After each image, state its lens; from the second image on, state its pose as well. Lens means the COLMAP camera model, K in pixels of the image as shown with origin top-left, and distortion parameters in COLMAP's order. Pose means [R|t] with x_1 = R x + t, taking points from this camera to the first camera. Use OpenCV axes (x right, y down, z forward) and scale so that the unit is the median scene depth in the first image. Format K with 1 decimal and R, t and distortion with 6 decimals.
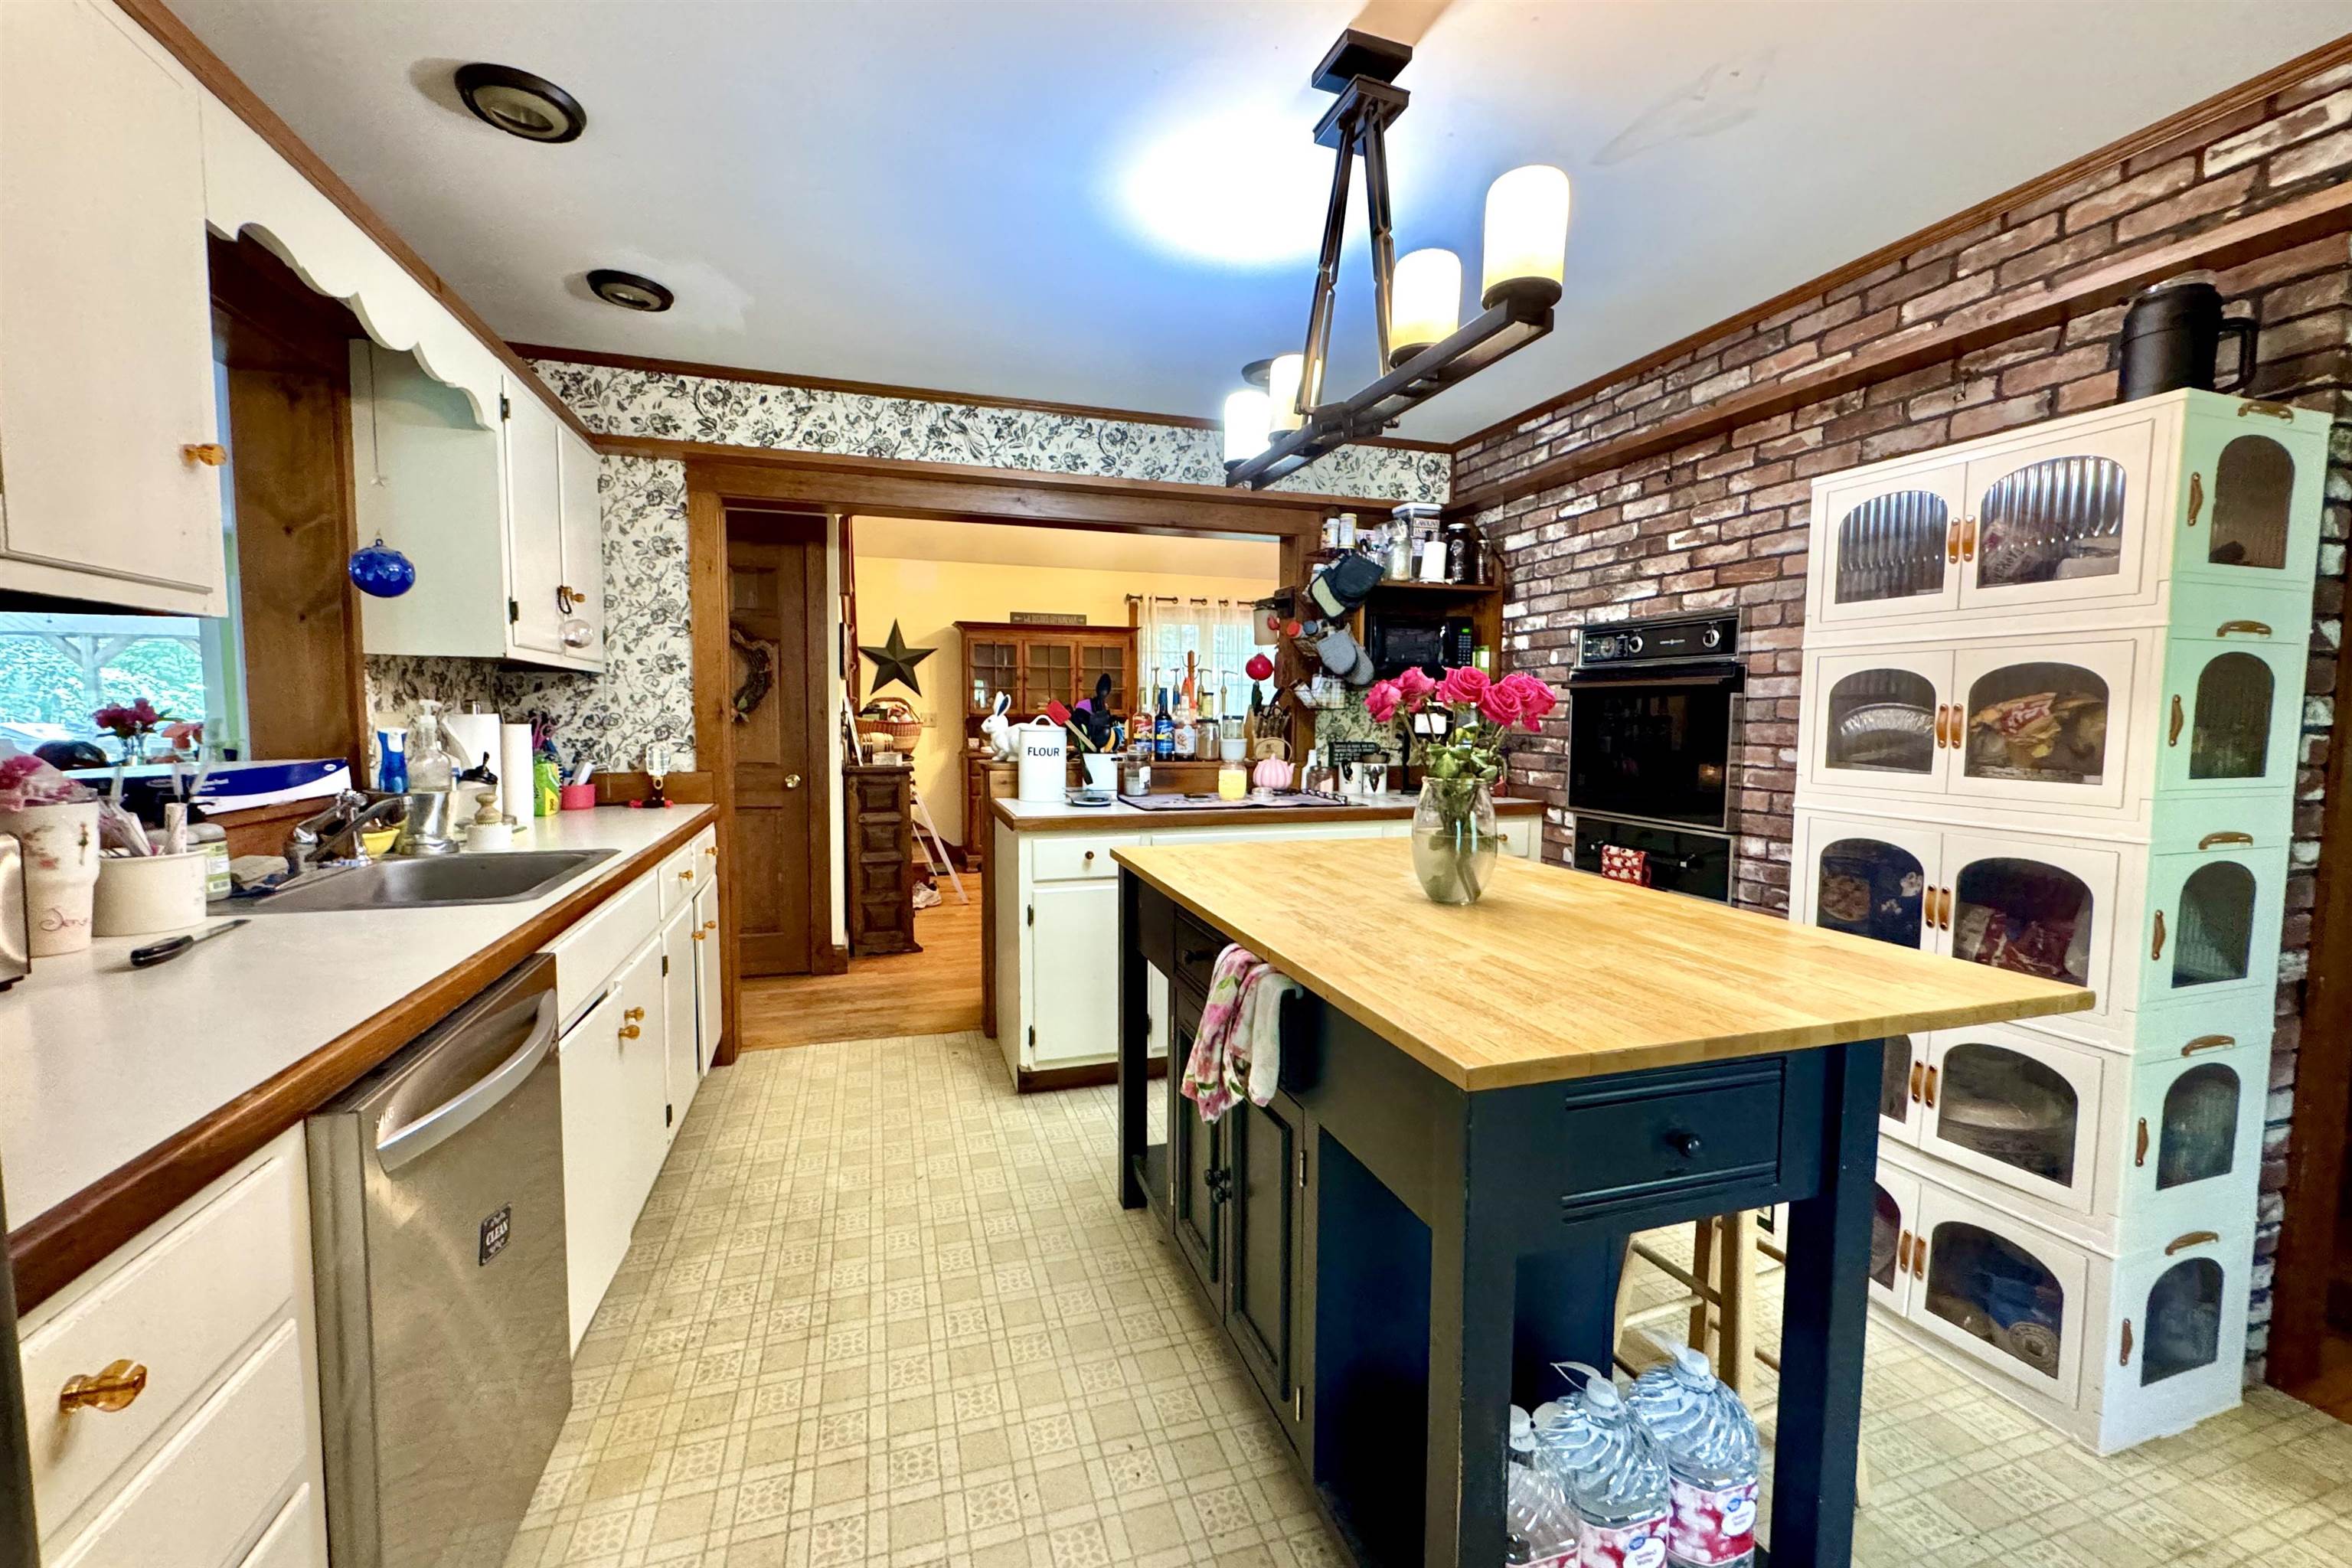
lens RADIAL K [[940.2, 0, 1176.4], [0, 940.2, 776.0], [0, 0, 1]] dist [-0.001586, 0.000601]
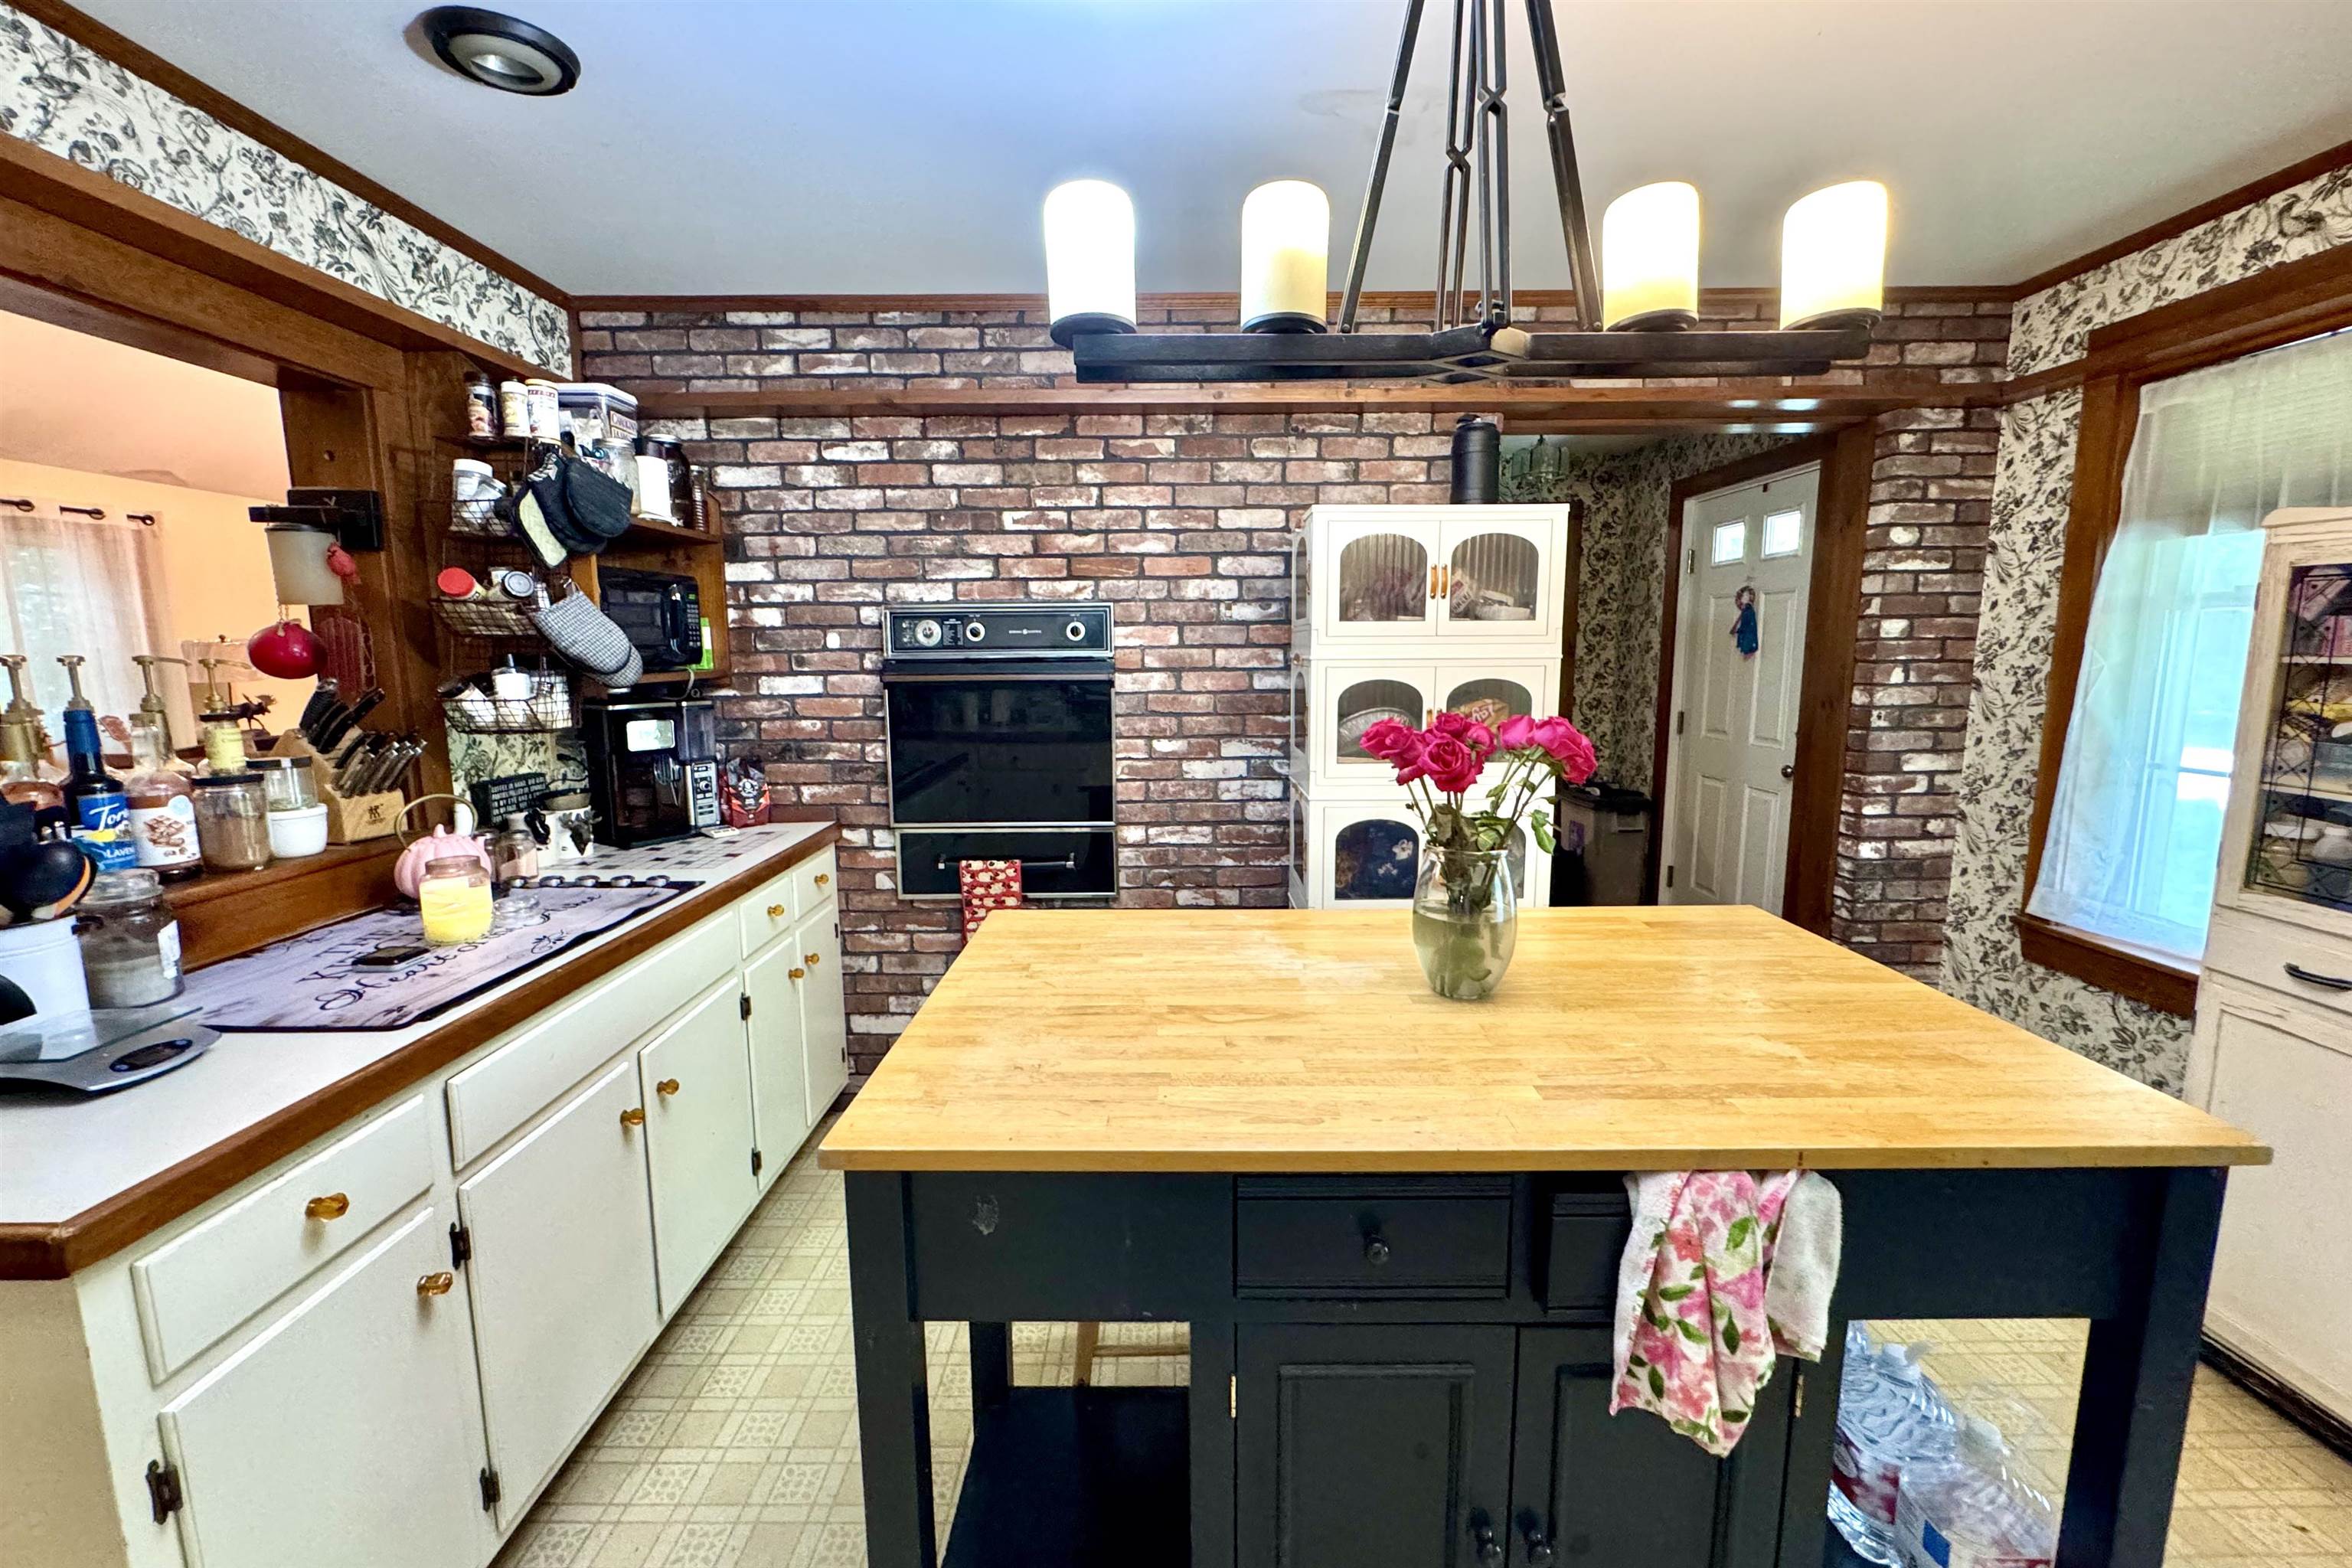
lens RADIAL K [[940.2, 0, 1176.4], [0, 940.2, 776.0], [0, 0, 1]] dist [-0.001586, 0.000601]
pose [[0.300706, -0.139829, 0.943411, -0.309419], [0.075327, 0.989586, 0.122662, -0.100981], [-0.950738, 0.034179, 0.308107, 0.558045]]
